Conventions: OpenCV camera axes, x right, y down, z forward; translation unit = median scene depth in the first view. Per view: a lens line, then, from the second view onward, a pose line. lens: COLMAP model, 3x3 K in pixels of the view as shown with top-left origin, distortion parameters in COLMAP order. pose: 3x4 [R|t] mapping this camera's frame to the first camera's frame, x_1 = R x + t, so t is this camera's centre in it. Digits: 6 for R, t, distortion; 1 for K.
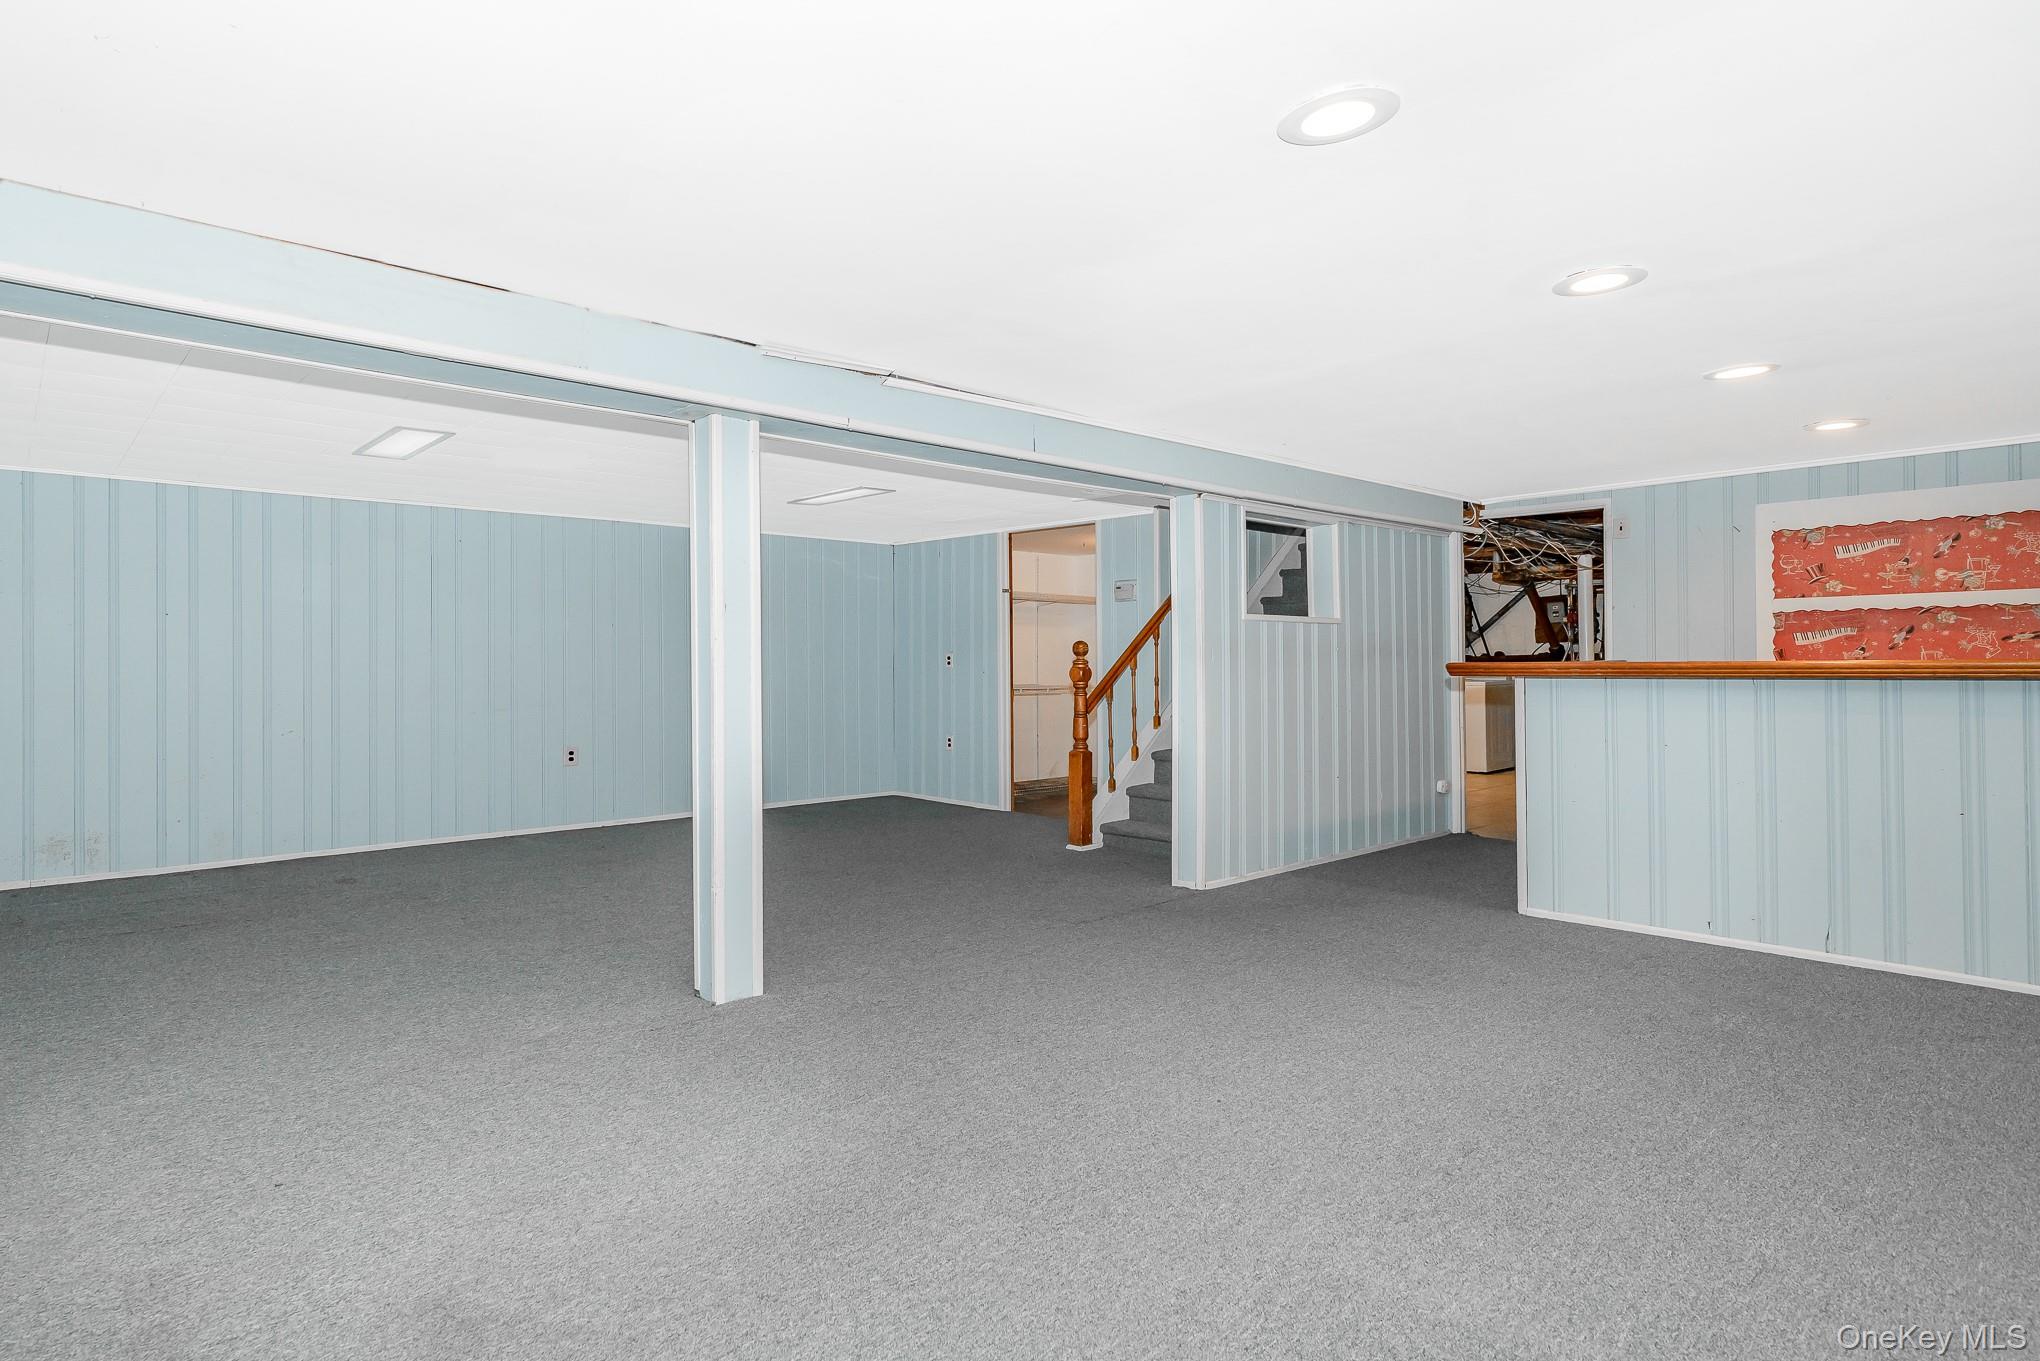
lens RADIAL K [[955.9, 0, 1010.8], [0, 955.9, 665.1], [0, 0, 1]] dist [-0.002152, -0.000831]
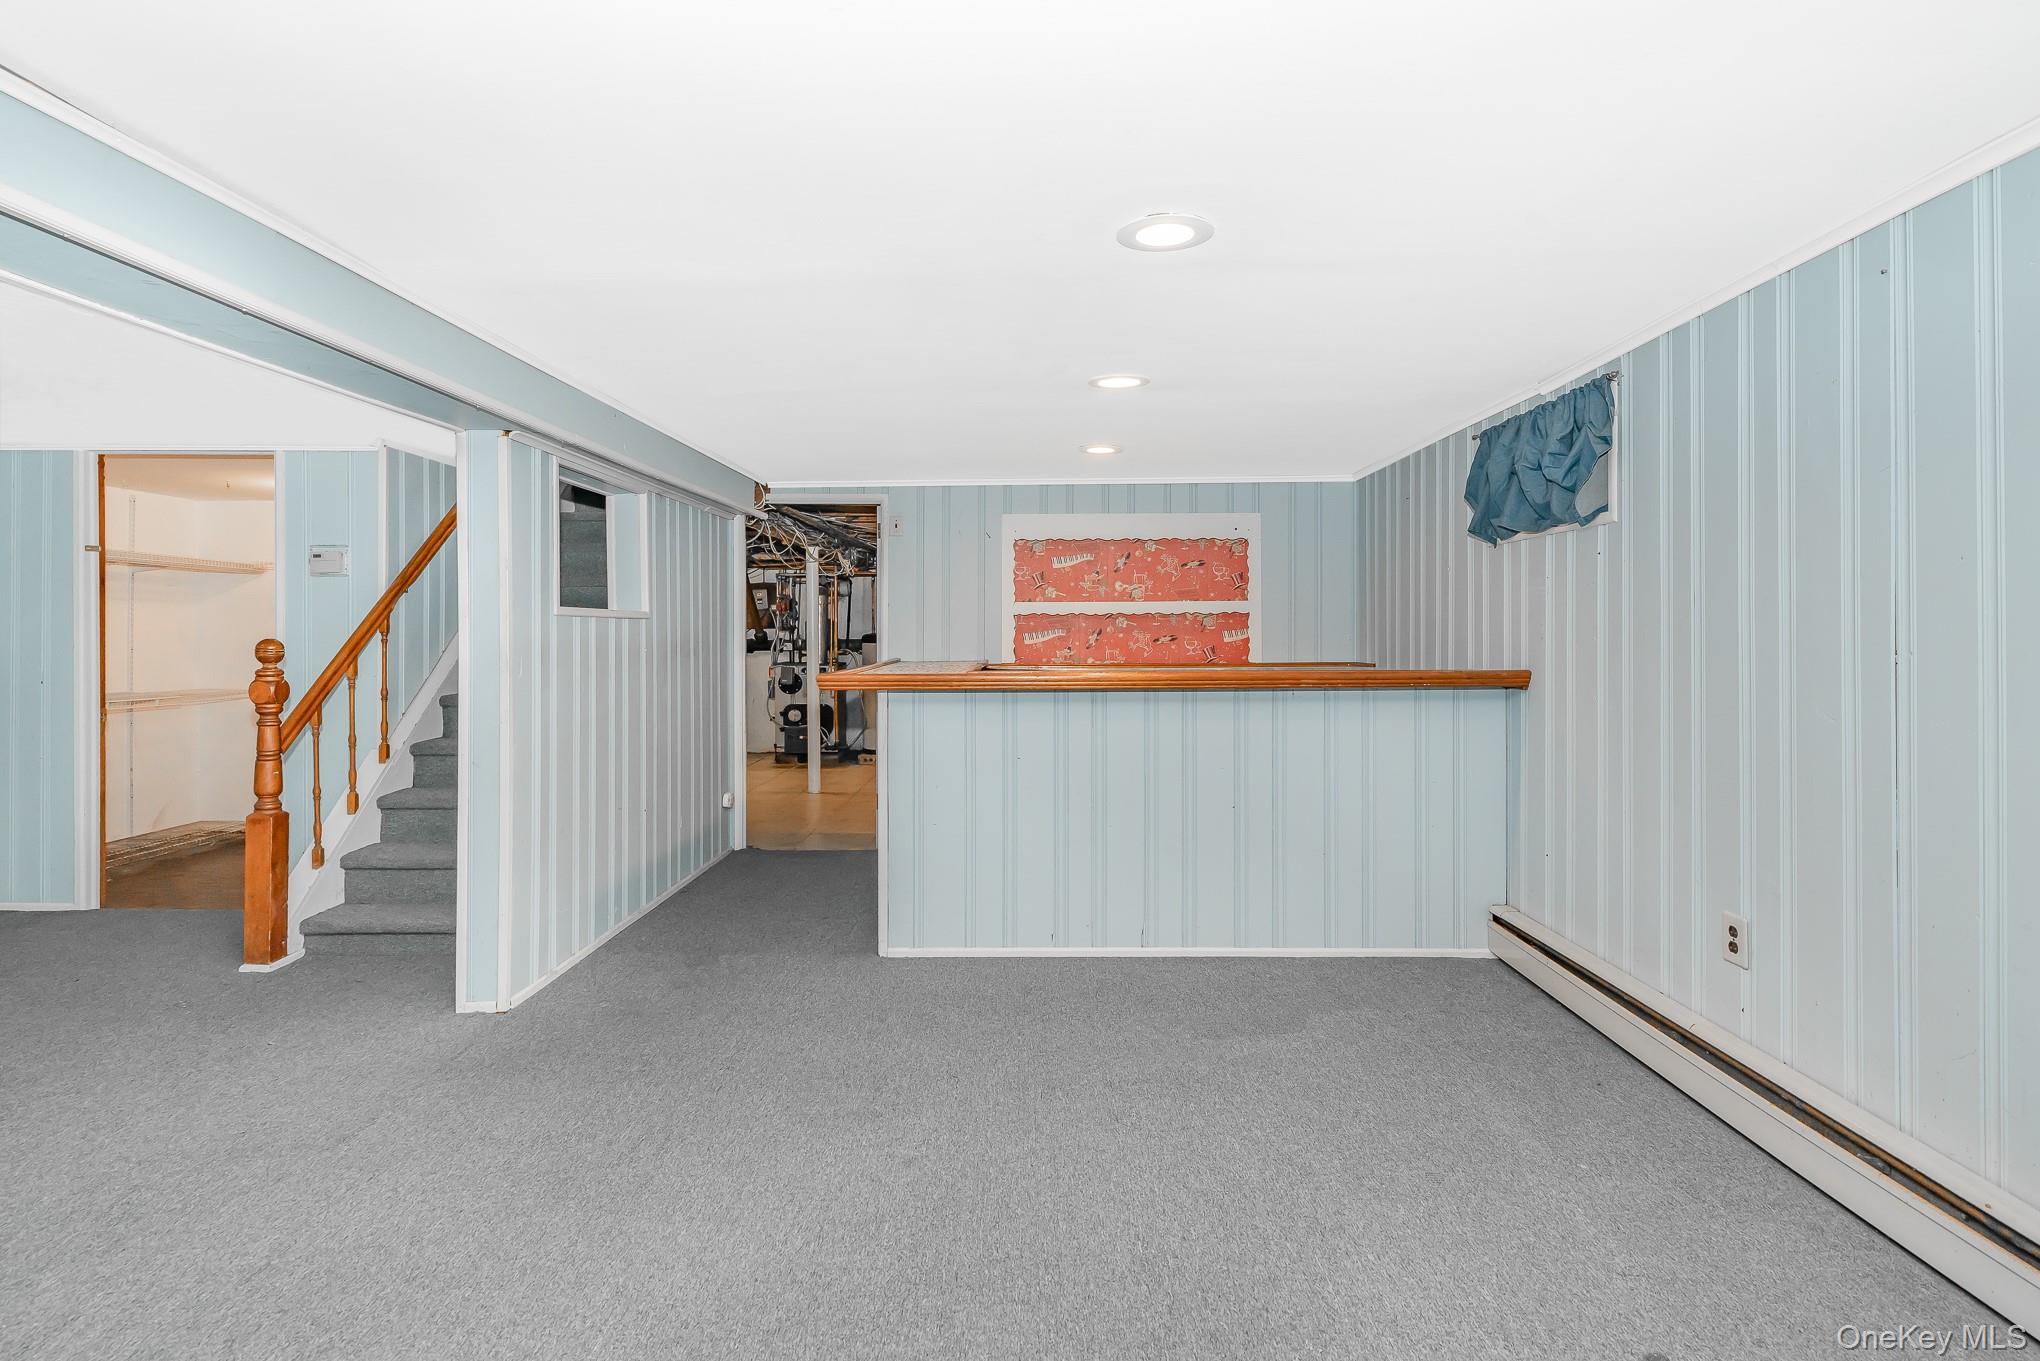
lens RADIAL K [[1086.8, 0, 1020.6], [0, 1086.8, 657.1], [0, 0, 1]] dist [0.002551, -0.003181]
pose [[0.749191, 0.001051, 0.662353, -0.022714], [-0.001618, 0.999999, 0.000244, -0.010573], [-0.662352, -0.001254, 0.749192, 0.099193]]
